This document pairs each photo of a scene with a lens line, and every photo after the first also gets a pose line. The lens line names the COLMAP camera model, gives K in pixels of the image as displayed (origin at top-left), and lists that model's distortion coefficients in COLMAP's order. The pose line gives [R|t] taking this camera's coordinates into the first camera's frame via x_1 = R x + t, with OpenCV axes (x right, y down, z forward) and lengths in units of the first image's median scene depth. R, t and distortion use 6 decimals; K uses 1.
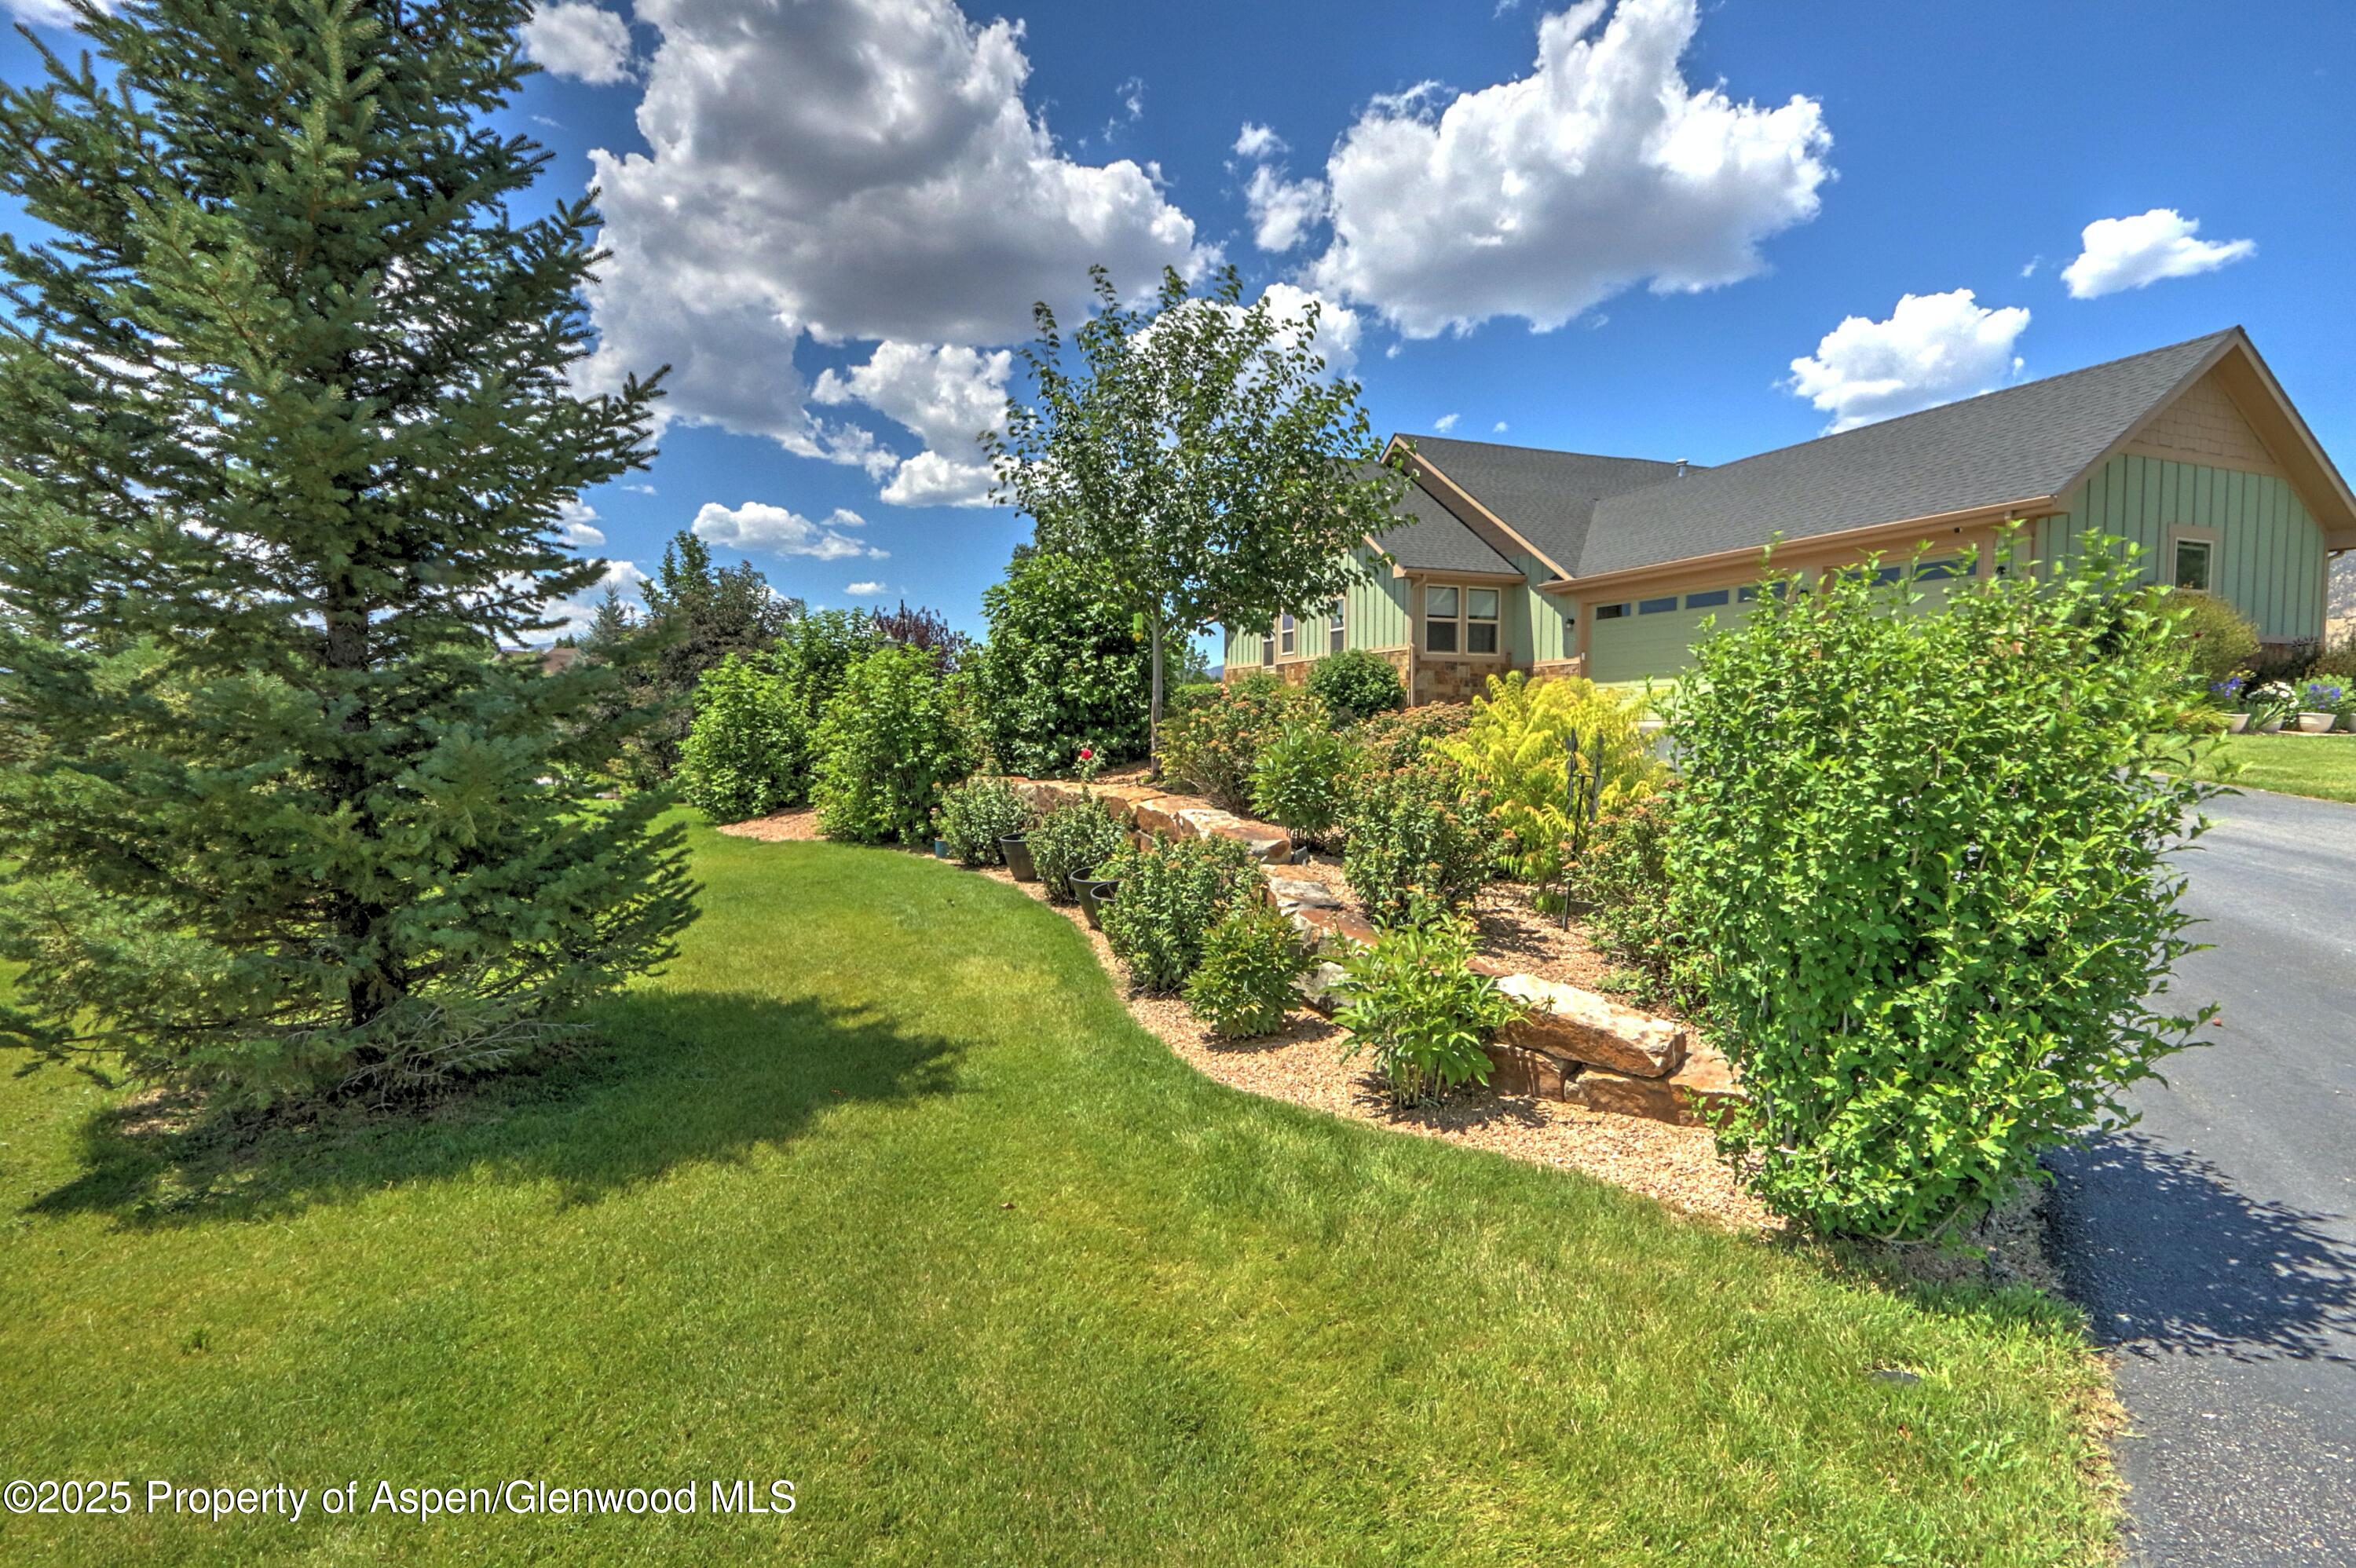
lens RADIAL K [[1168.0, 0, 1170.4], [0, 1168.0, 795.4], [0, 0, 1]] dist [-0.004368, -0.000041]
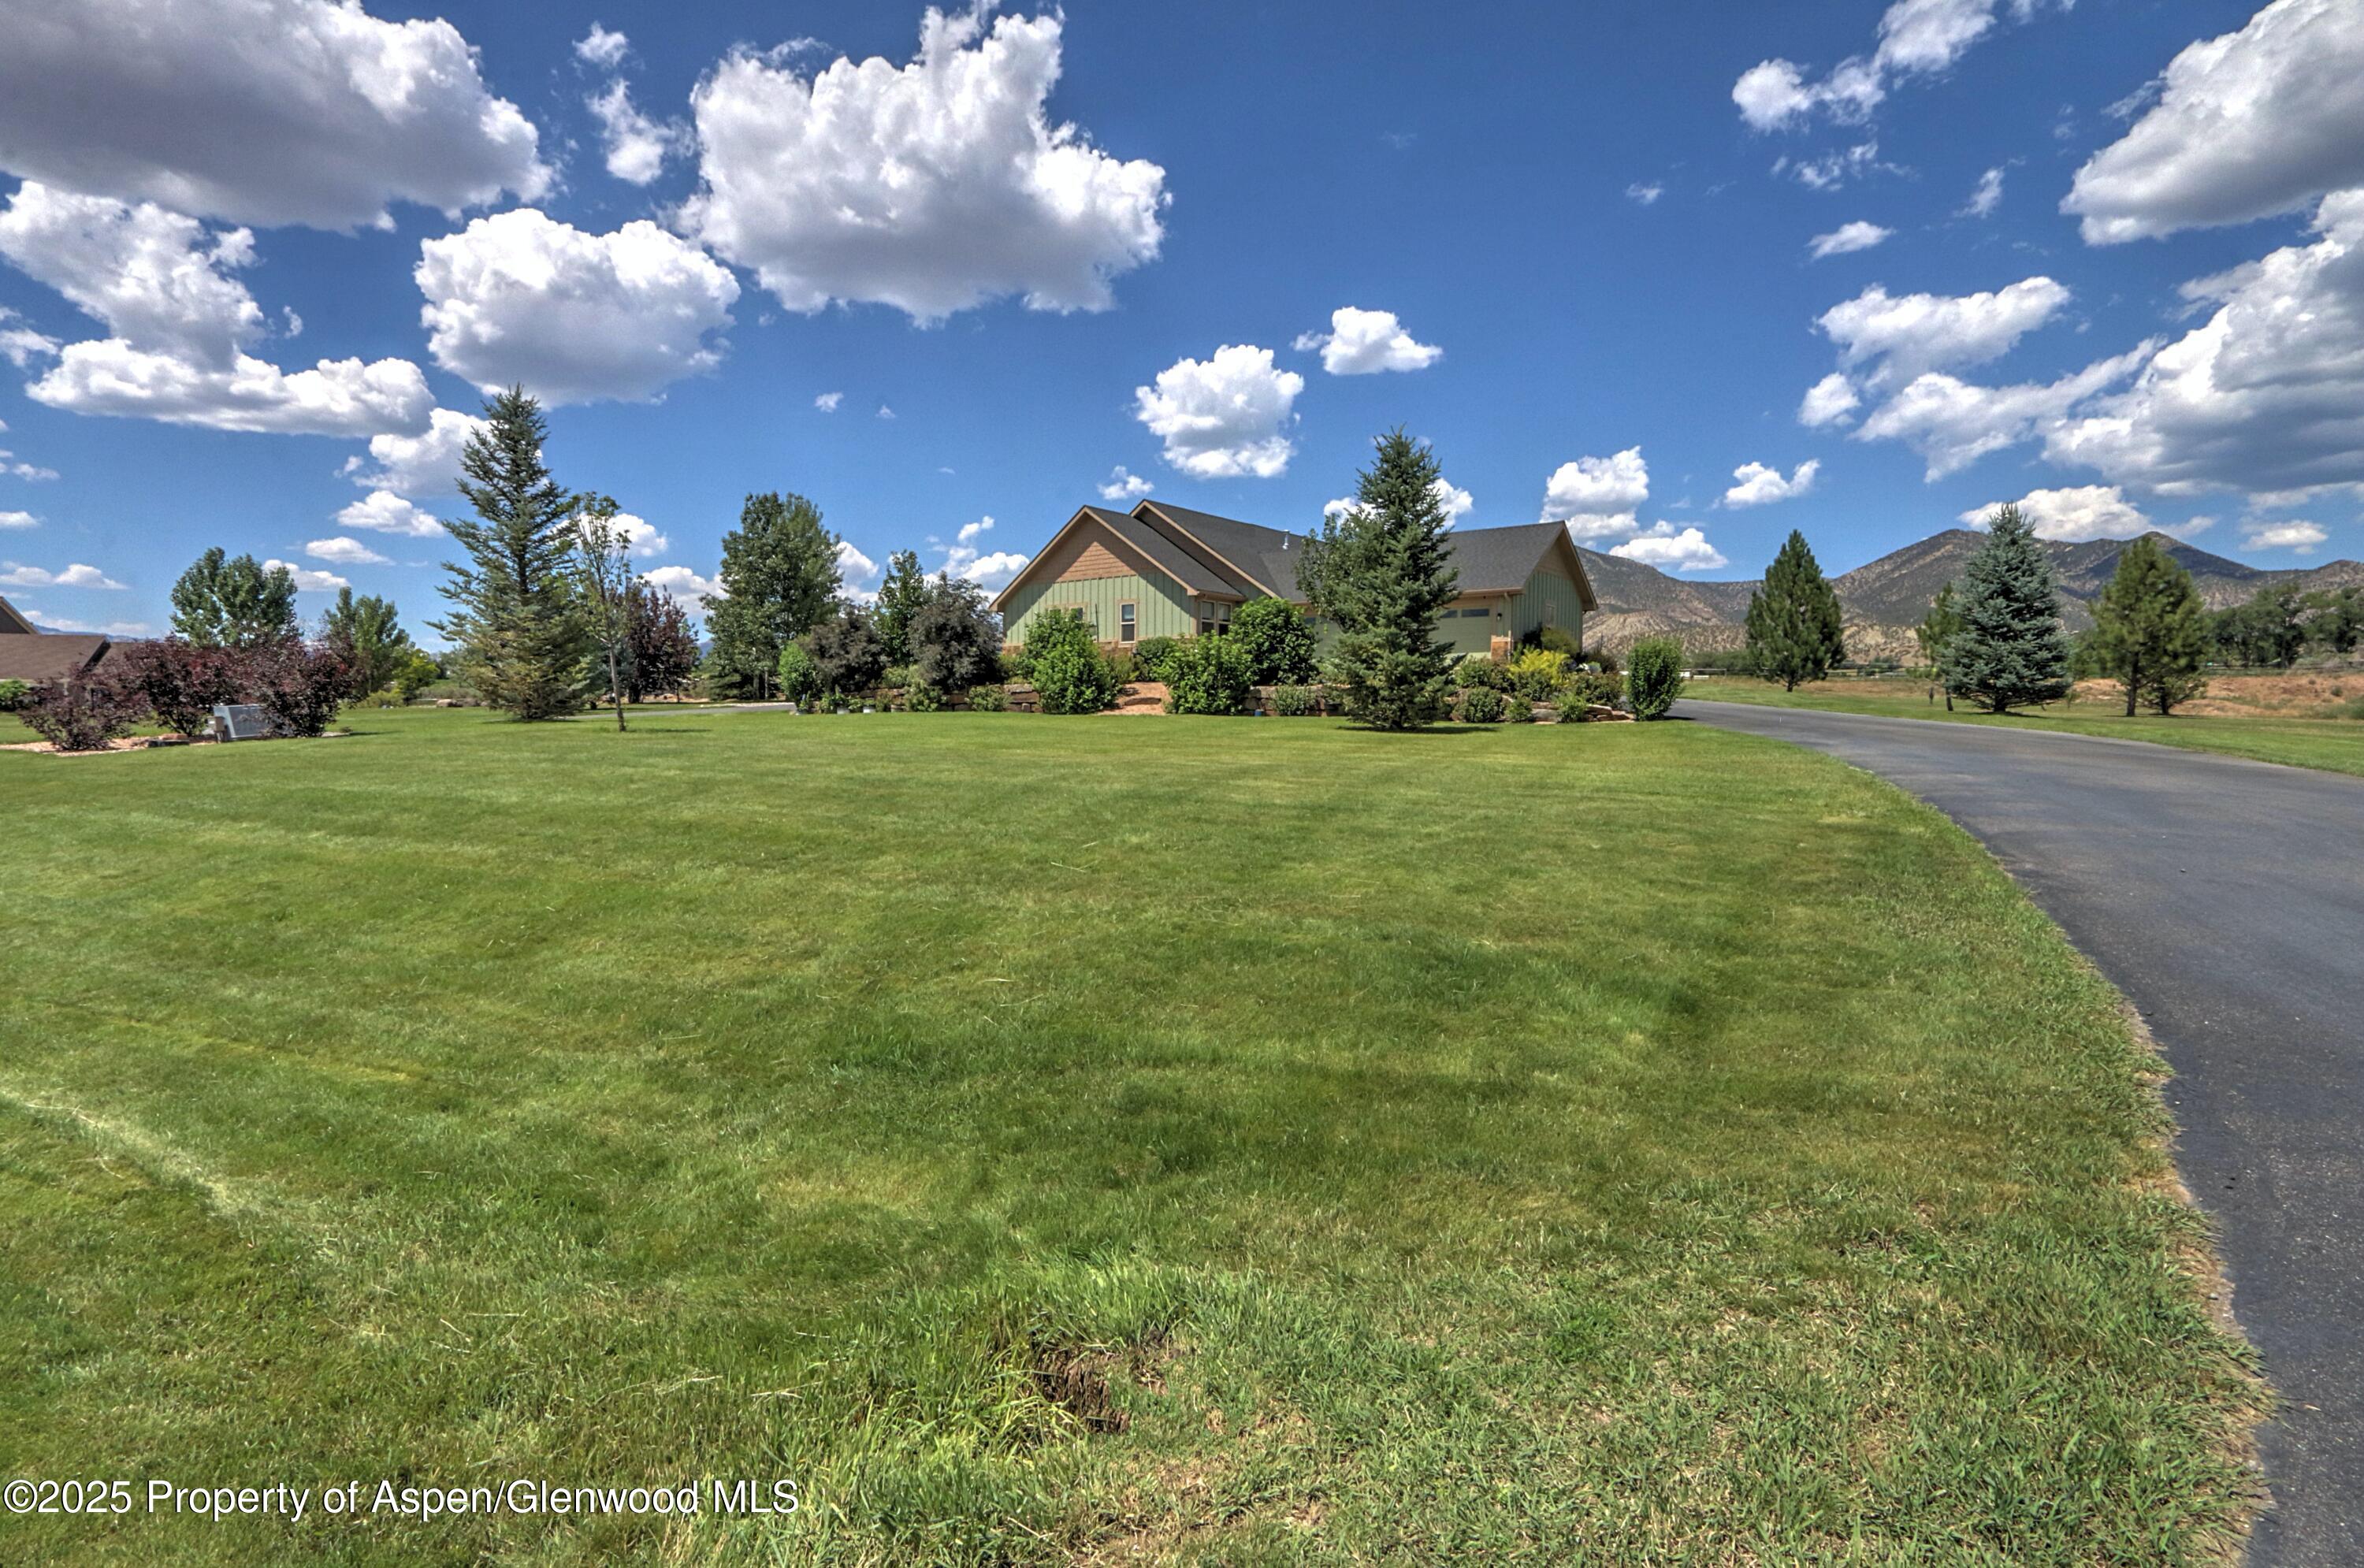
lens RADIAL K [[1186.1, 0, 1192.8], [0, 1186.1, 846.8], [0, 0, 1]] dist [0.001061, -0.000615]
pose [[0.853162, -0.055600, 0.518675, -0.704604], [0.028359, 0.997777, 0.060309, 0.072873], [-0.520875, -0.036744, 0.852842, -0.472033]]
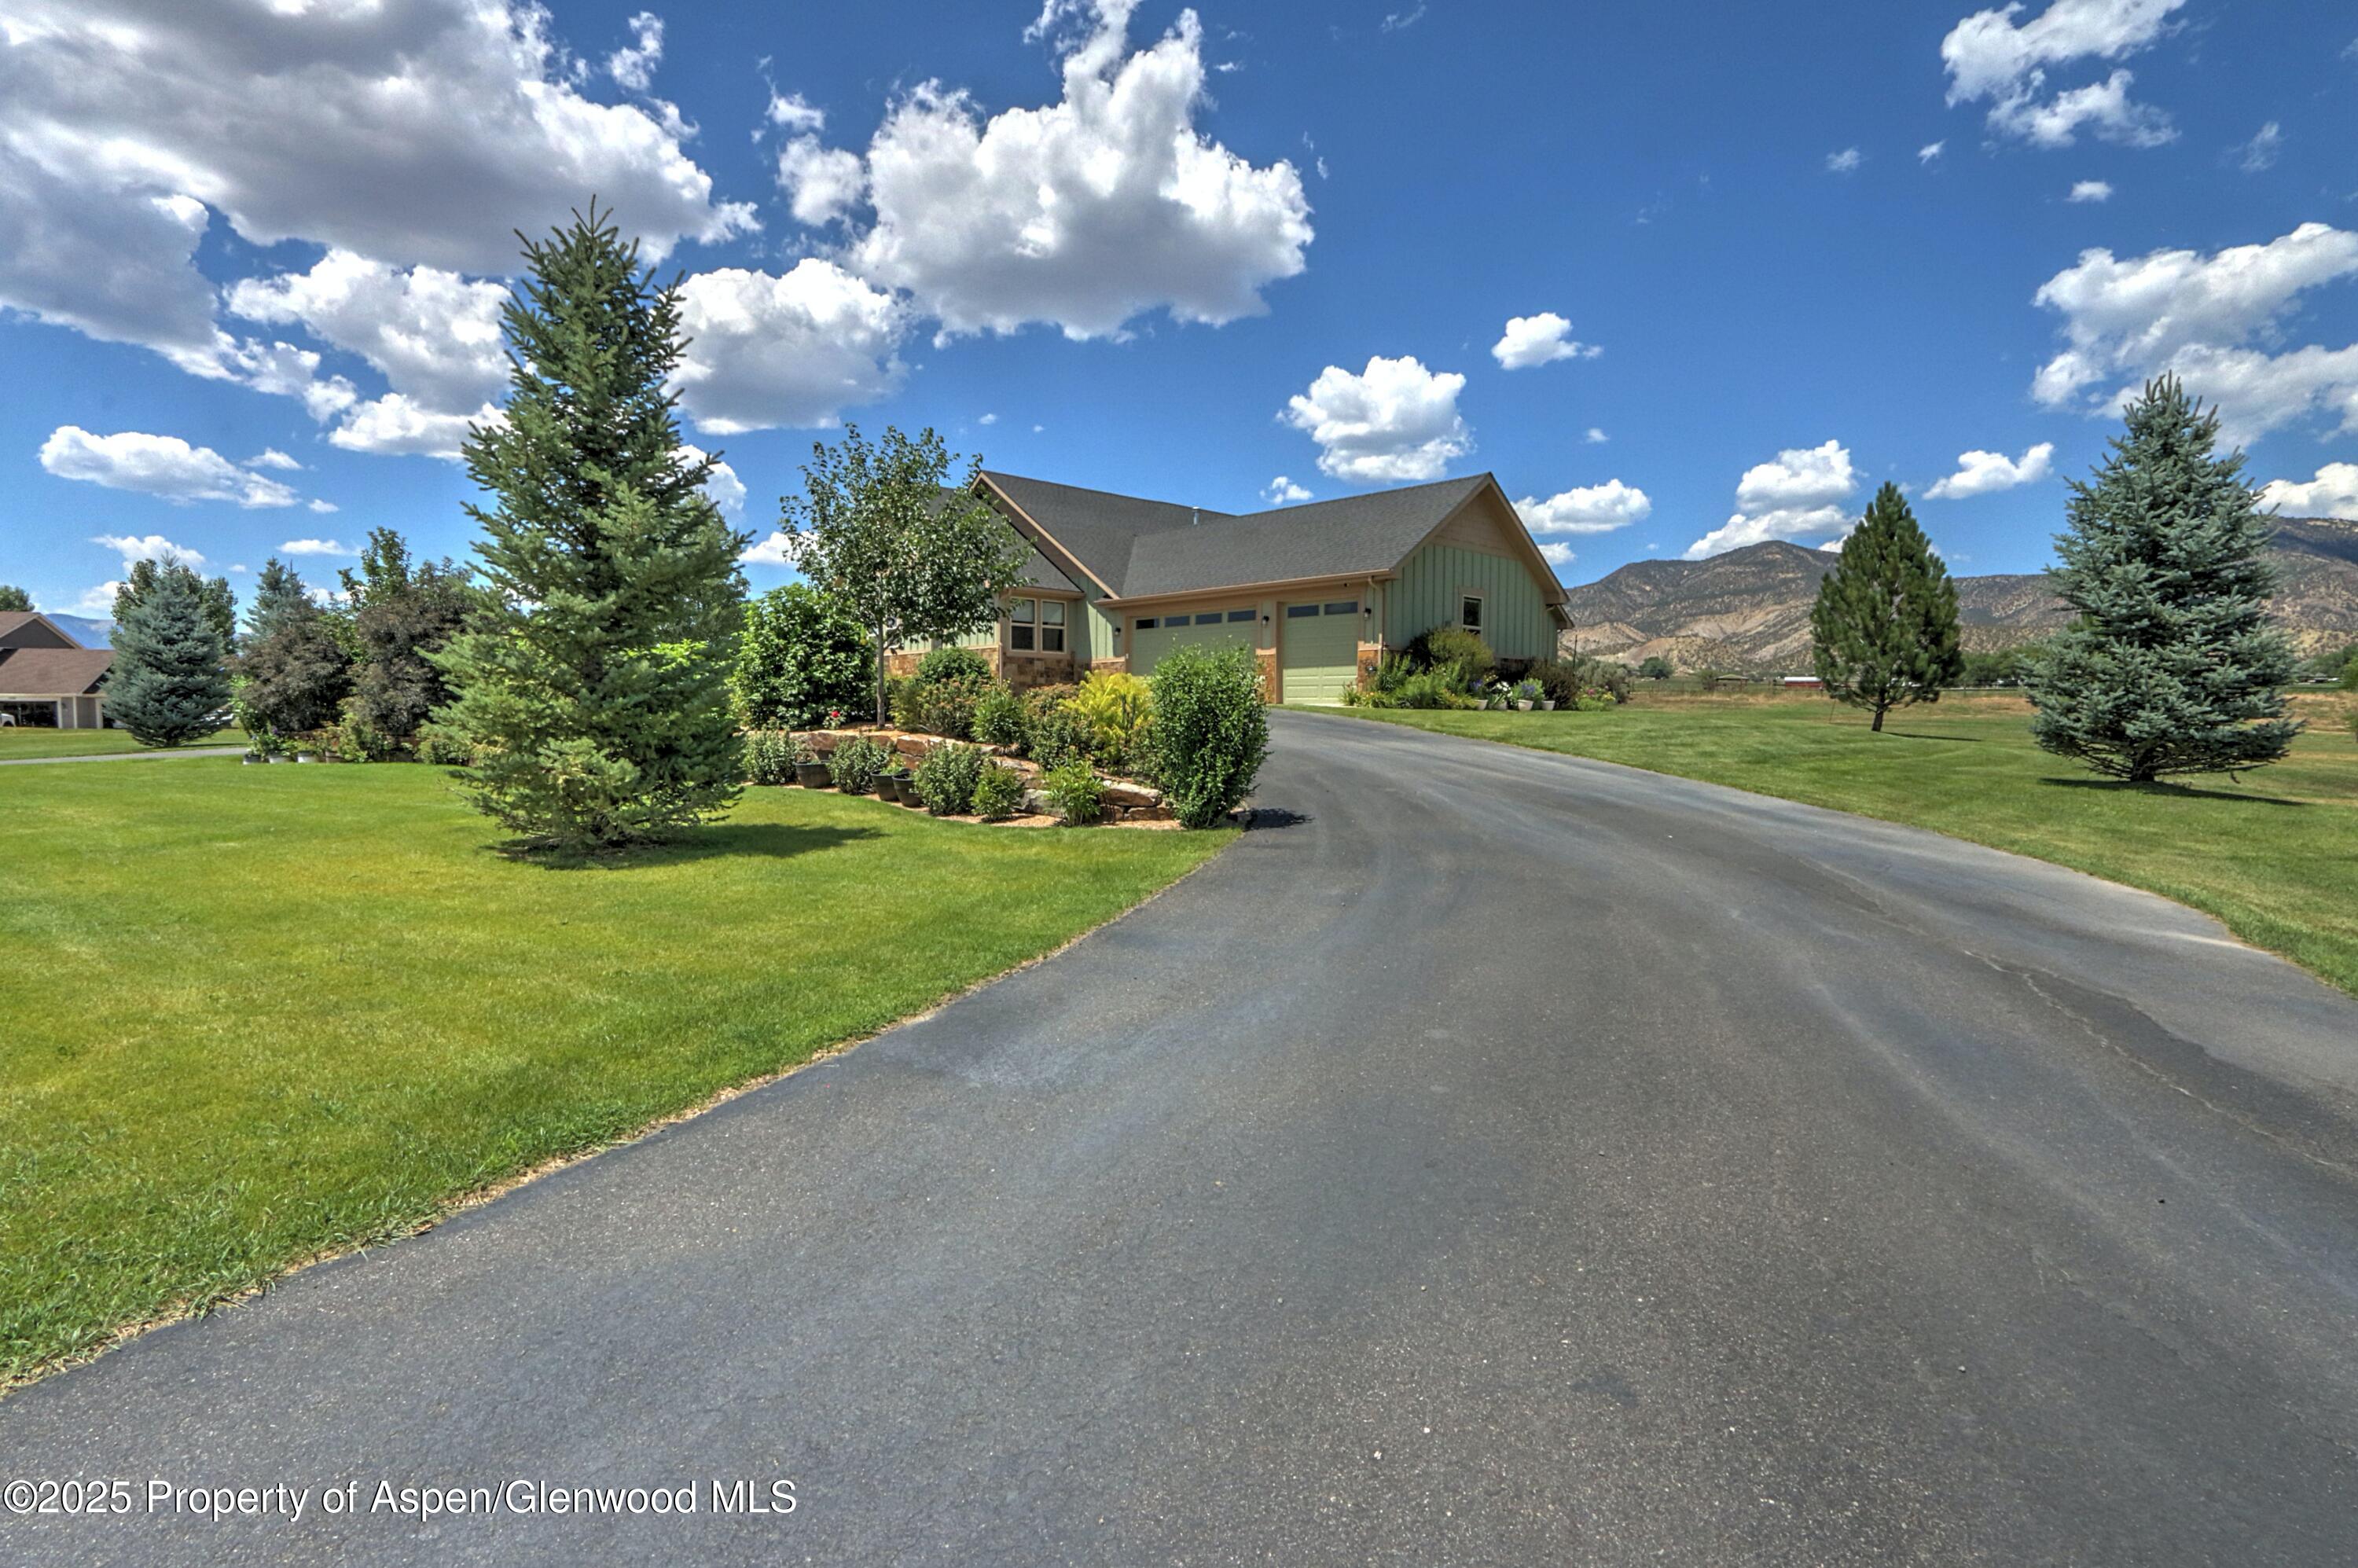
lens RADIAL K [[1169.1, 0, 1171.4], [0, 1169.1, 795.4], [0, 0, 1]] dist [-0.004368, -0.000041]
pose [[0.930108, -0.019819, 0.366752, -0.089483], [0.016974, 0.999796, 0.010982, 0.025246], [-0.366894, -0.003989, 0.930254, -0.252861]]
